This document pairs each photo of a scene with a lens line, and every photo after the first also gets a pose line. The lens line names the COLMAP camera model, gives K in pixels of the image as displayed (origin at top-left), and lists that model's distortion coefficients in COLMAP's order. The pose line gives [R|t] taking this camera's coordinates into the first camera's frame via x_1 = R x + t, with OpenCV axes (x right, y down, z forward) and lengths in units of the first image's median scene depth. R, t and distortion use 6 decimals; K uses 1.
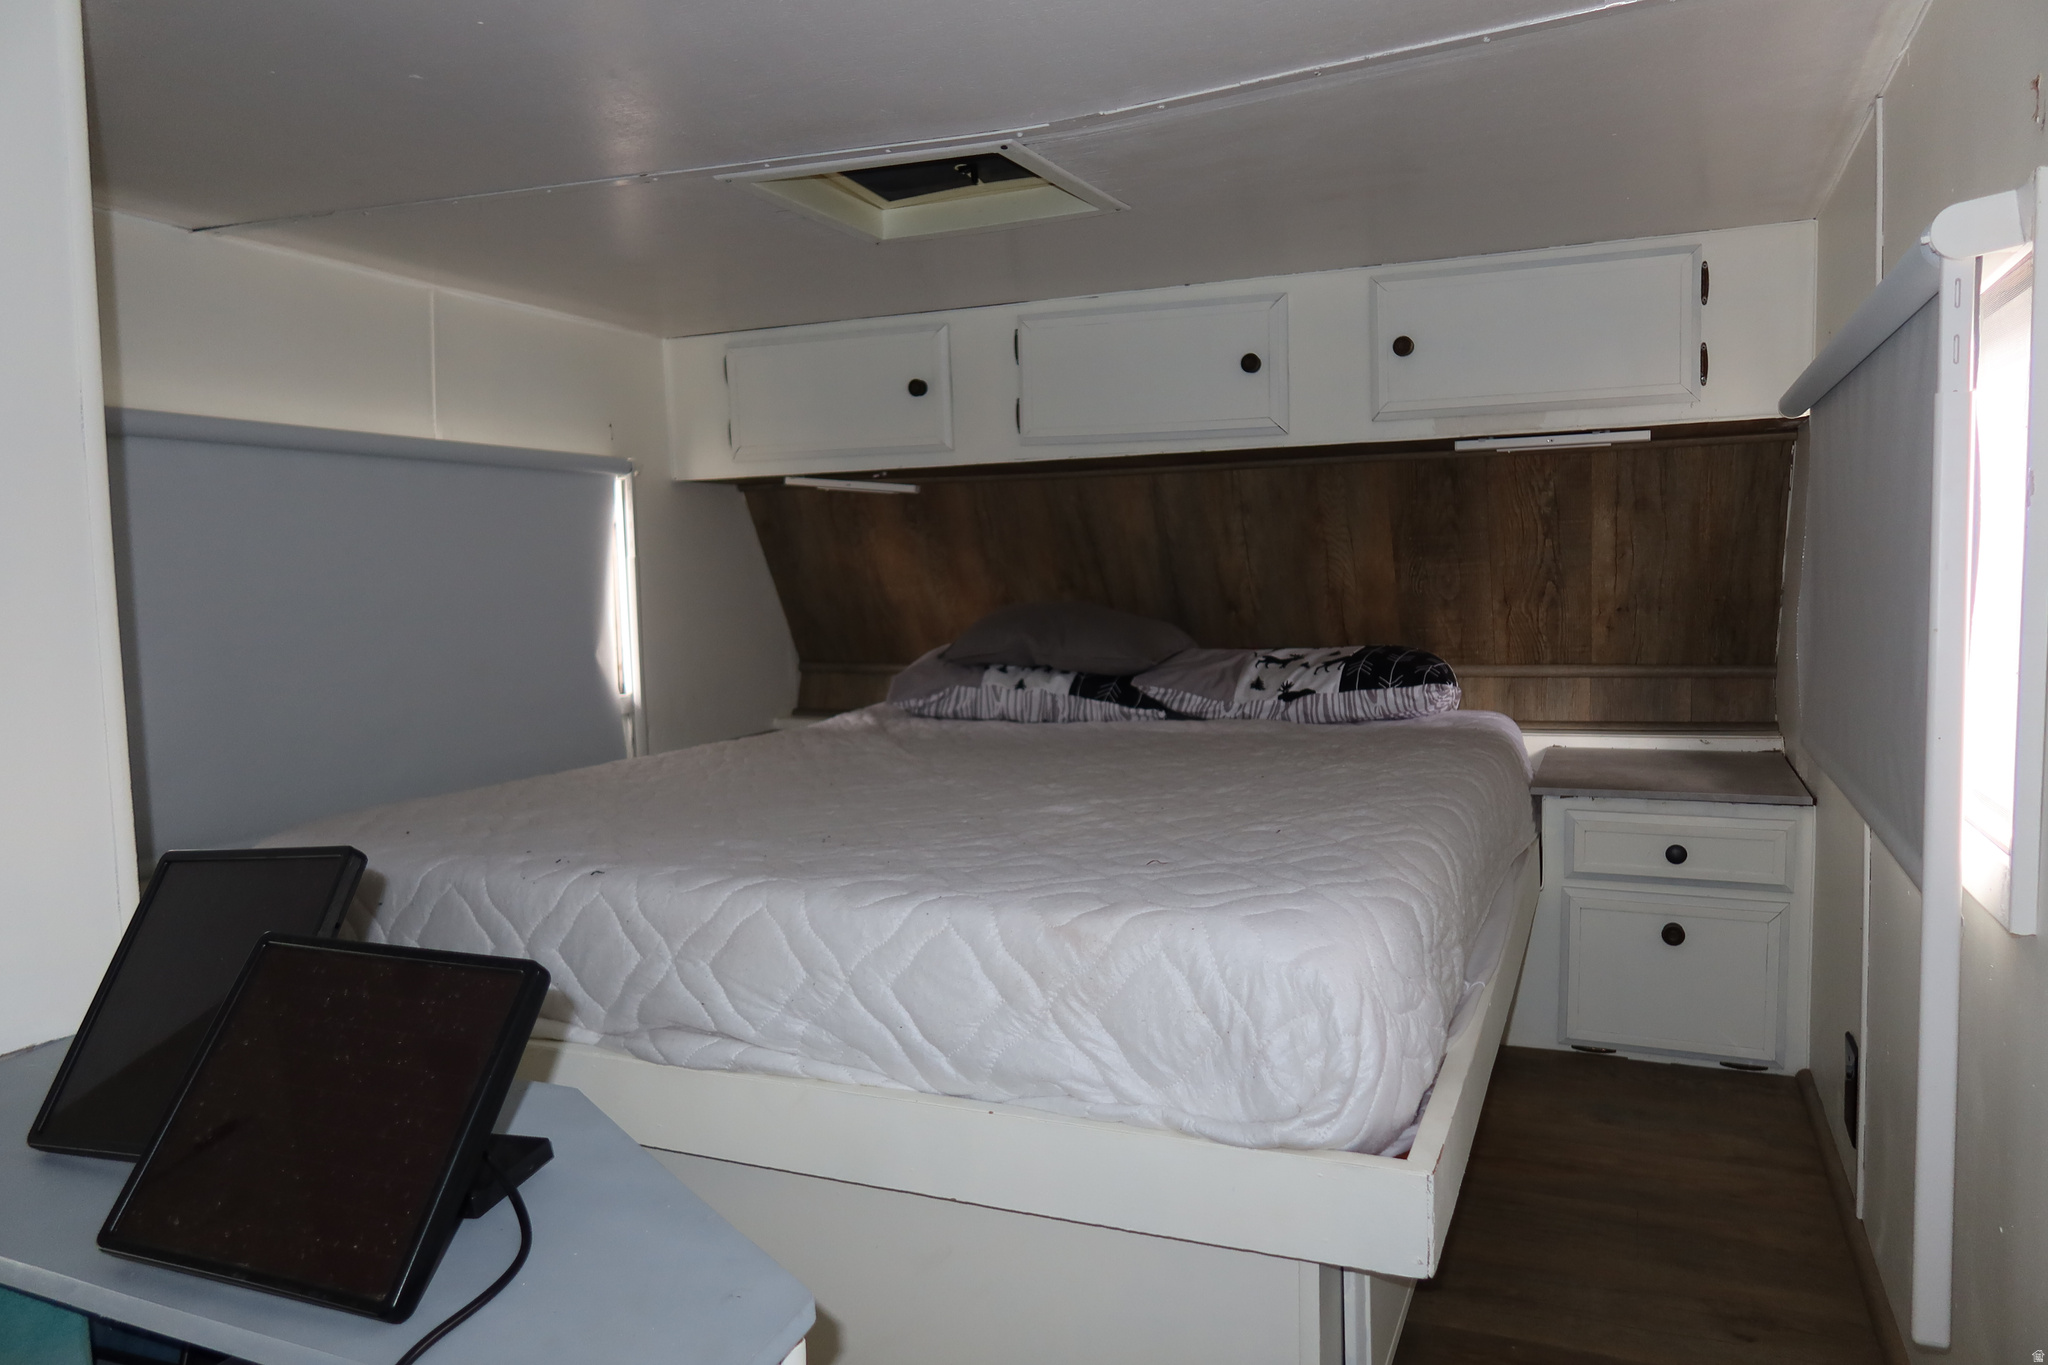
lens RADIAL K [[1415.2, 0, 1021.5], [0, 1415.2, 694.6], [0, 0, 1]] dist [-0.020017, 0.007538]
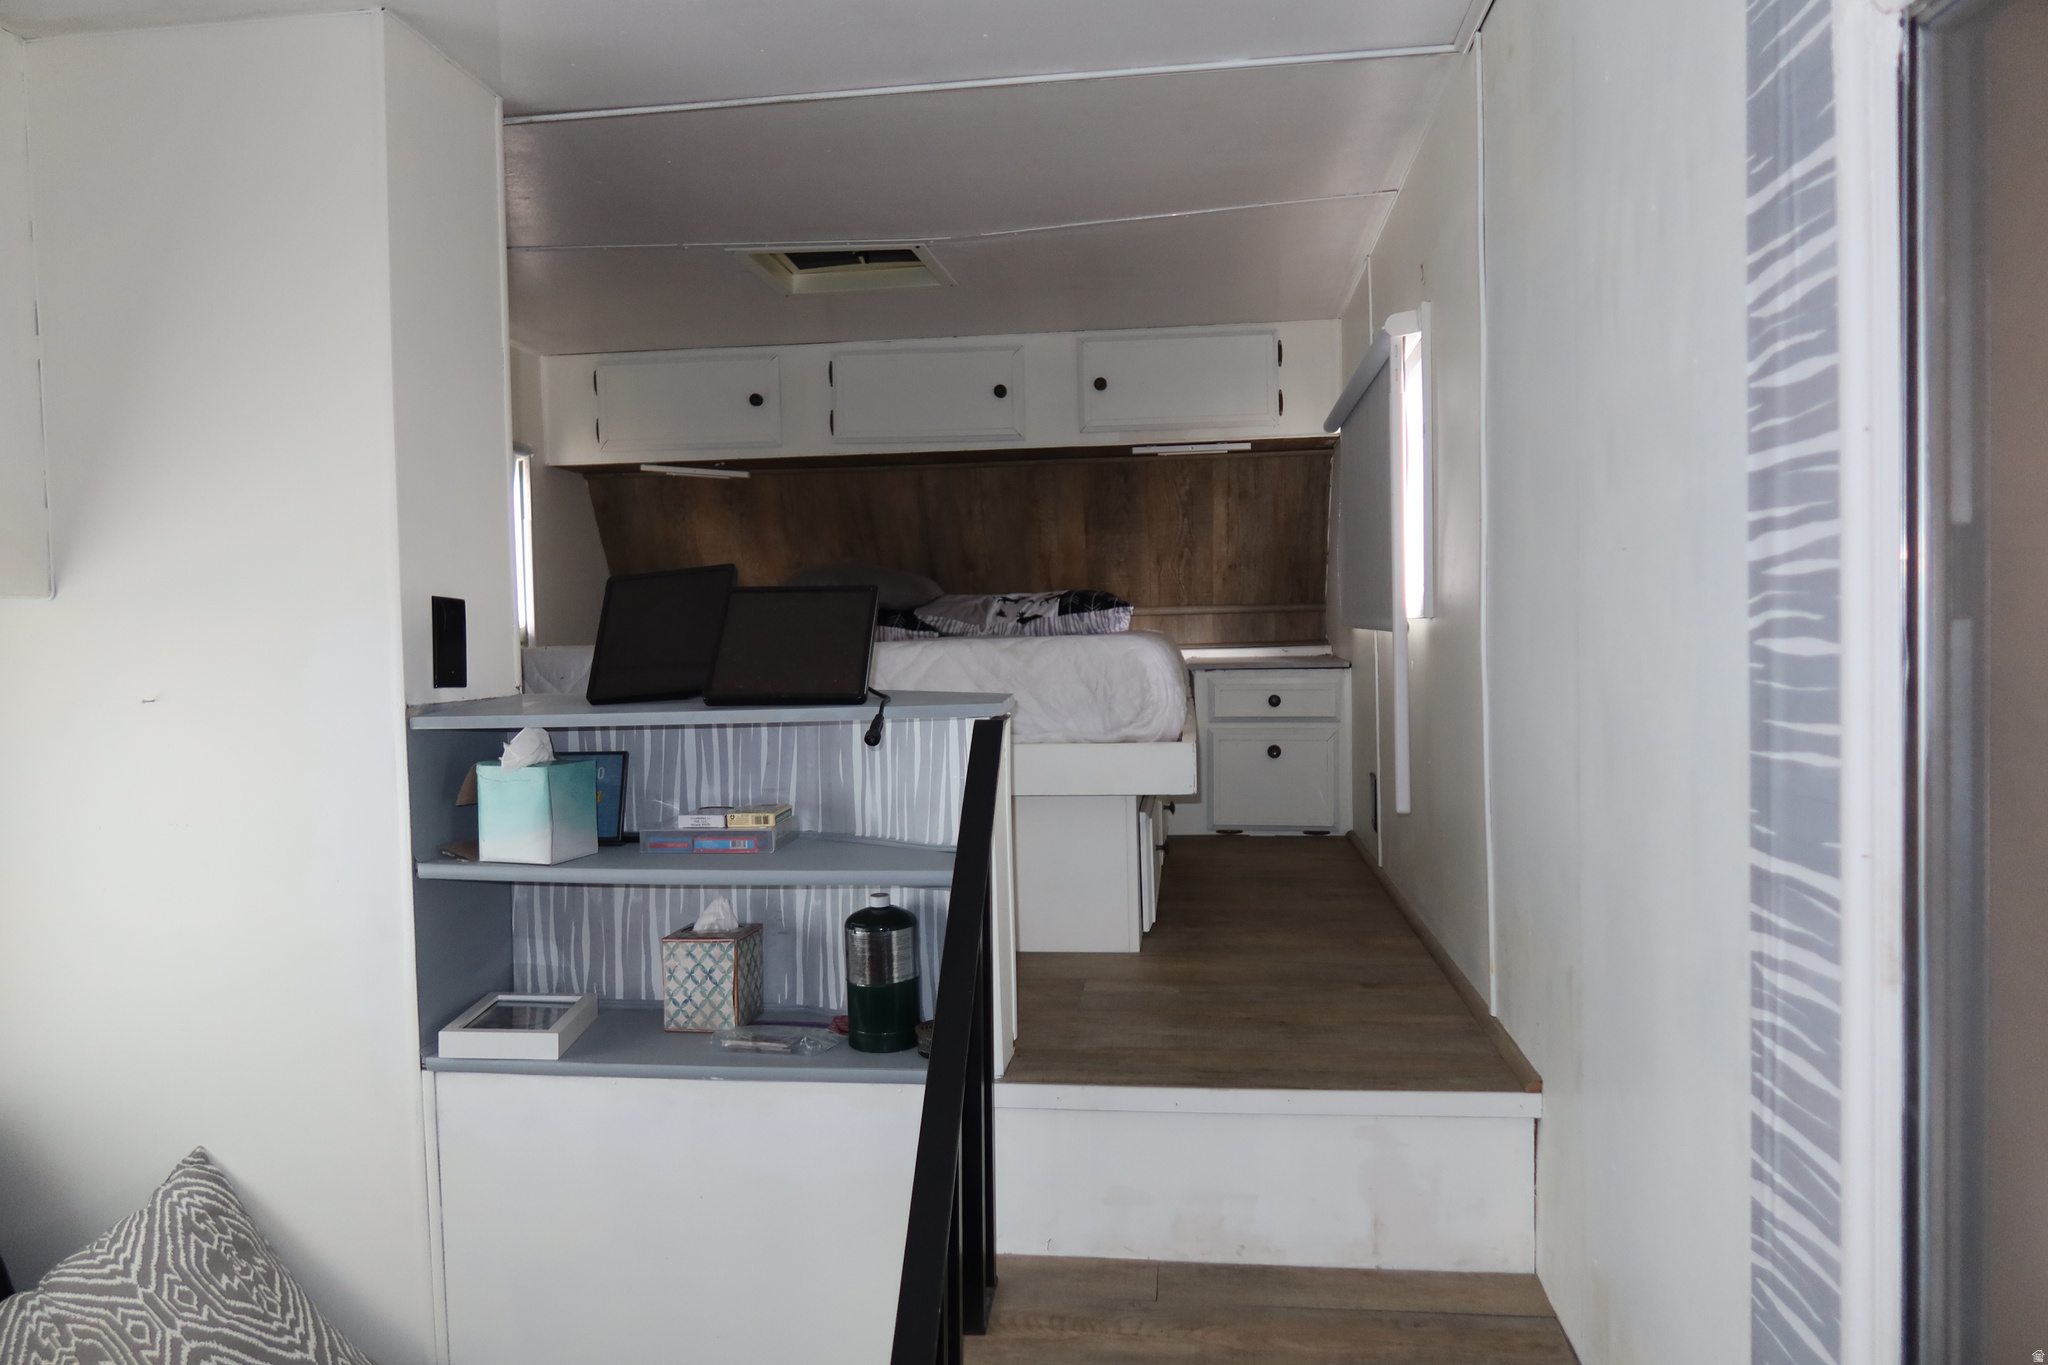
lens RADIAL K [[1415.2, 0, 1021.5], [0, 1415.2, 694.6], [0, 0, 1]] dist [-0.020017, 0.007538]
pose [[0.959584, -0.010406, 0.281229, -0.227020], [0.022590, 0.998940, -0.040117, 0.137885], [-0.280513, 0.044848, 0.958802, -0.399450]]
